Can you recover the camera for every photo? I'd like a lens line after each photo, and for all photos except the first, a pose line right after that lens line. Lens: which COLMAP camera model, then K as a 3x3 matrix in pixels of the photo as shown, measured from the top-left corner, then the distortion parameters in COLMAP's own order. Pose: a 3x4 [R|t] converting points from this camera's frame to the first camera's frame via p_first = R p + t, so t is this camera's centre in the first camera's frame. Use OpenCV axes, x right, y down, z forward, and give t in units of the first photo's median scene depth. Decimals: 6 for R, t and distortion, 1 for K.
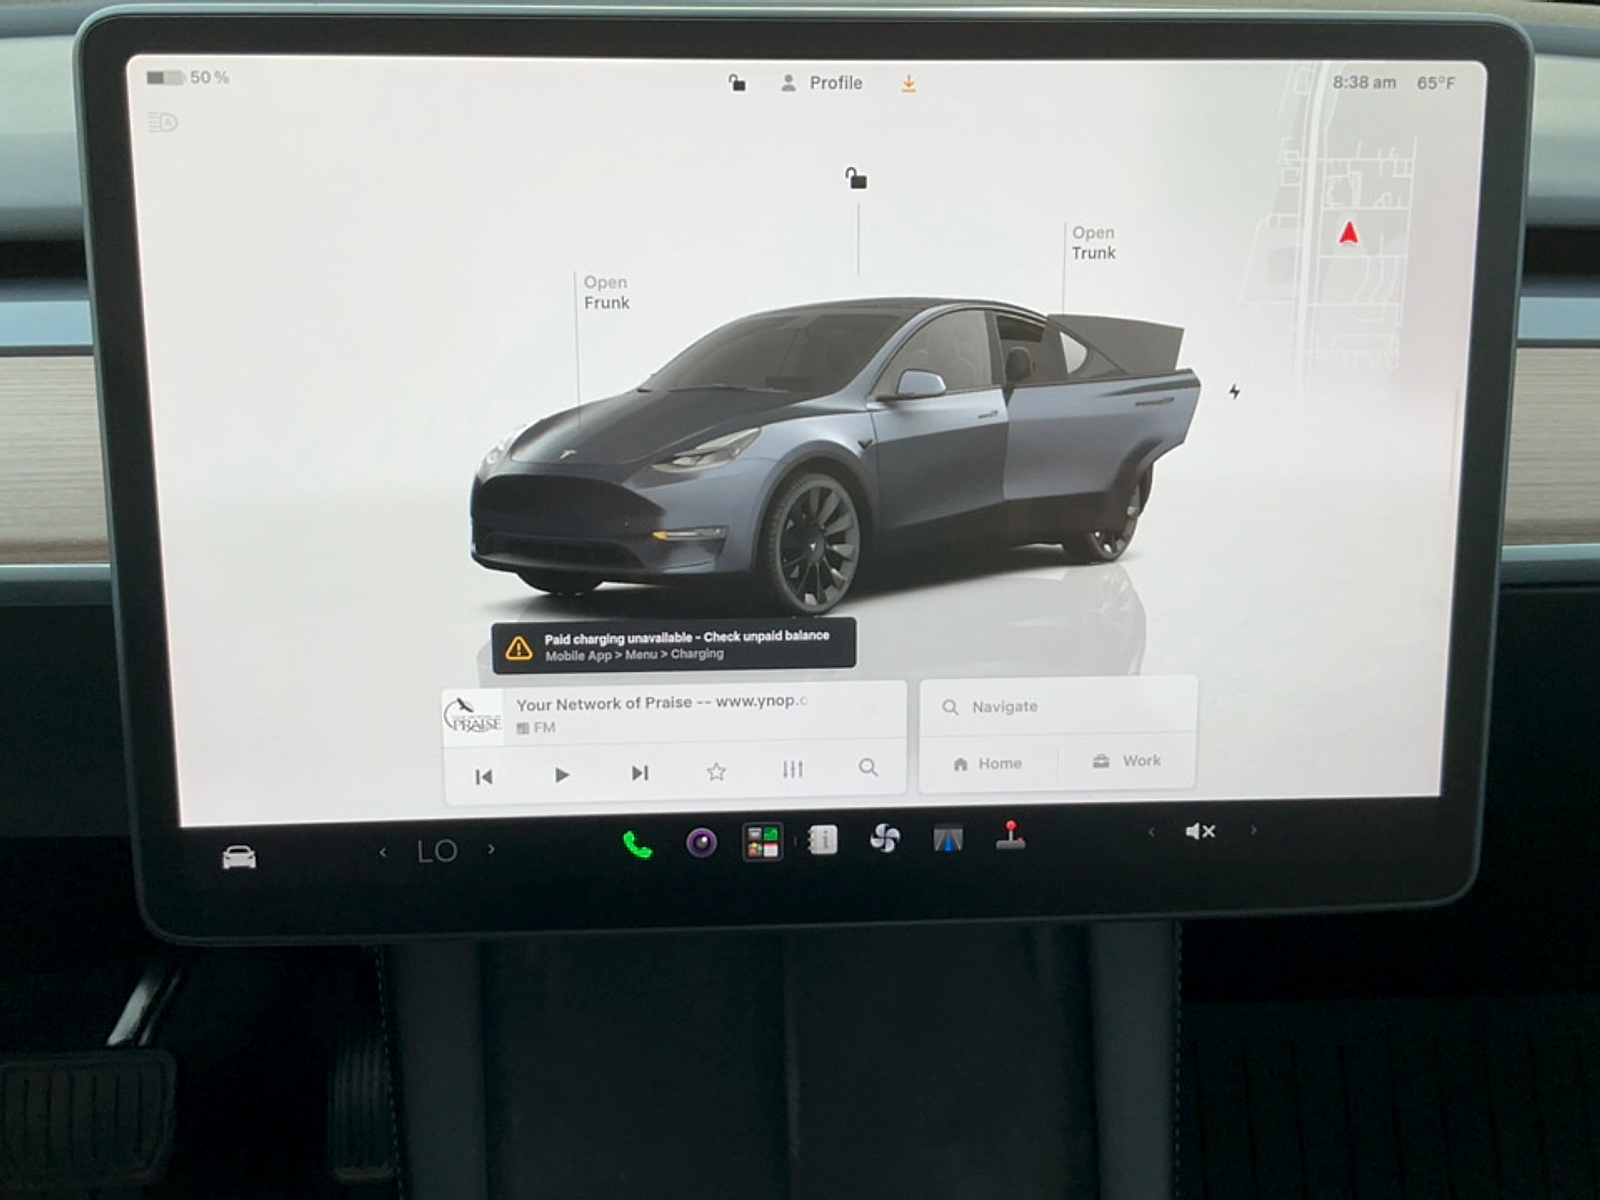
lens RADIAL K [[1686.7, 0, 808.3], [0, 1686.7, 551.3], [0, 0, 1]] dist [0.011738, 0.000000]
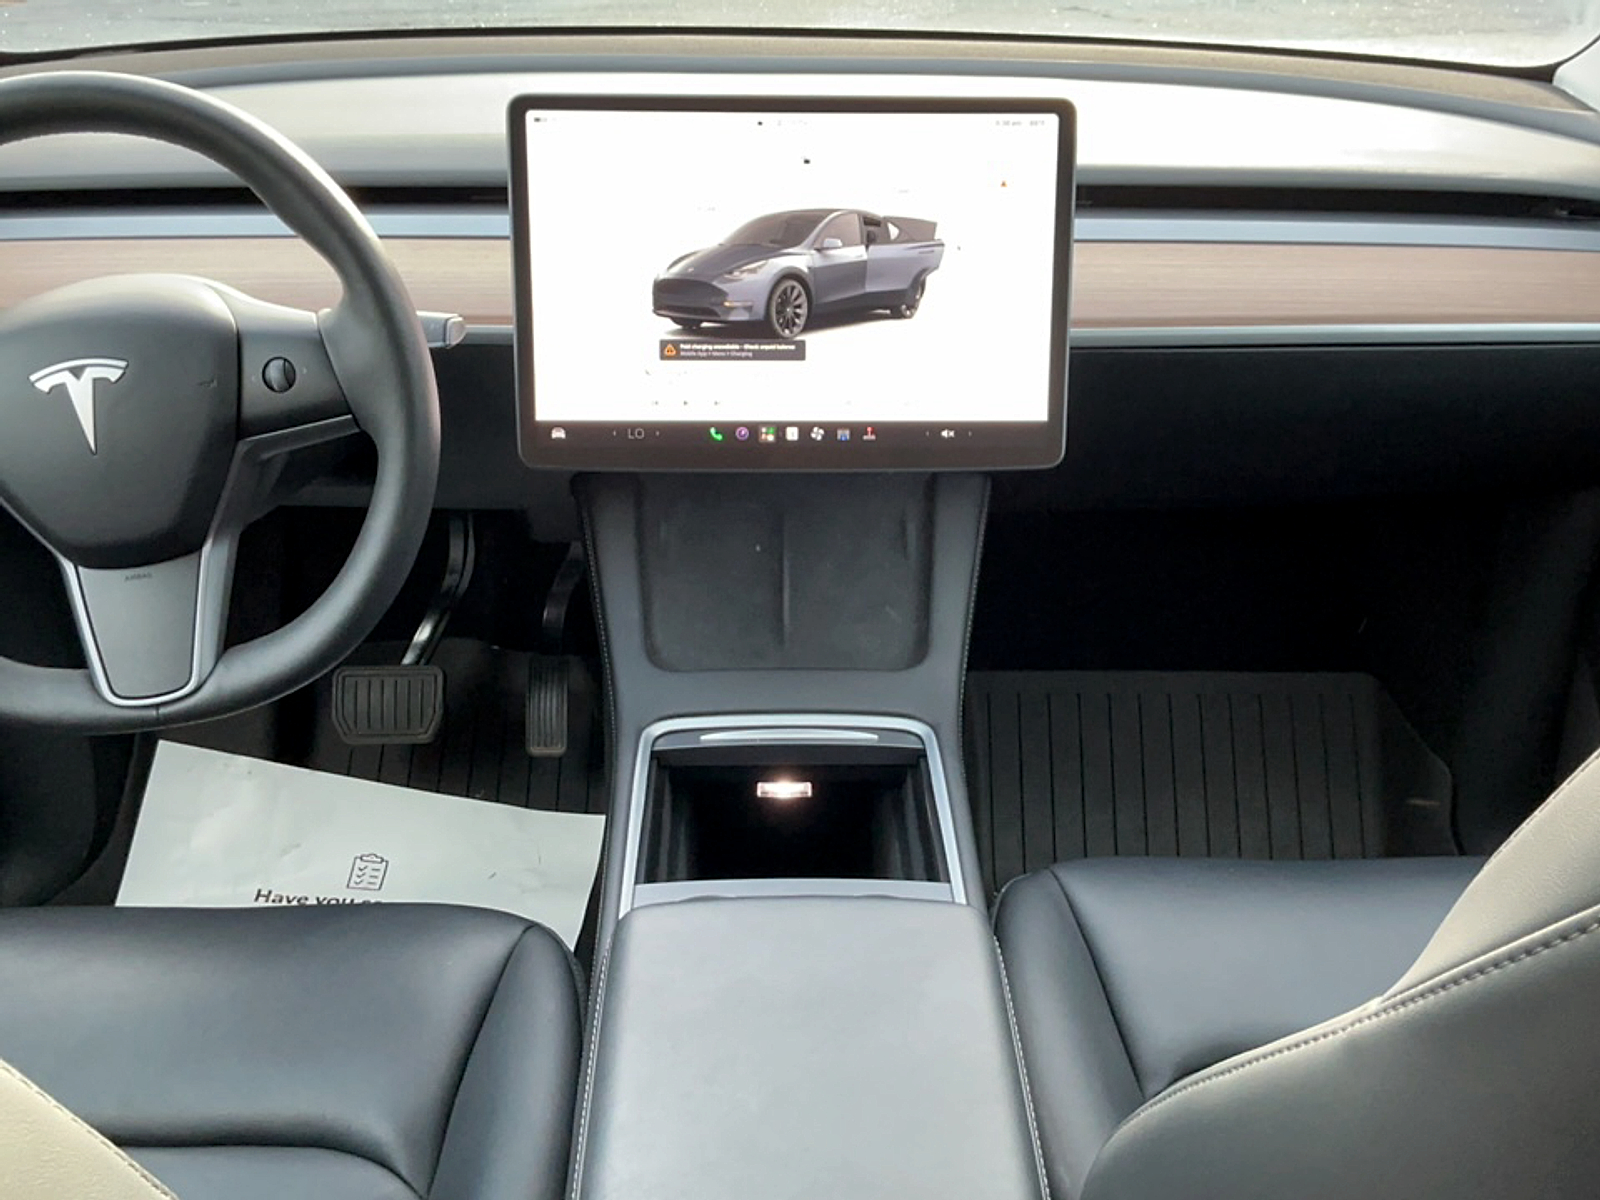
lens RADIAL K [[1686.7, 0, 794.1], [0, 1686.7, 610.6], [0, 0, 1]] dist [0.011738, 0.000000]
pose [[0.998841, 0.017627, -0.044790, 0.129801], [-0.015343, 0.998589, 0.050835, 0.311672], [0.045623, -0.050089, 0.997702, -1.495857]]
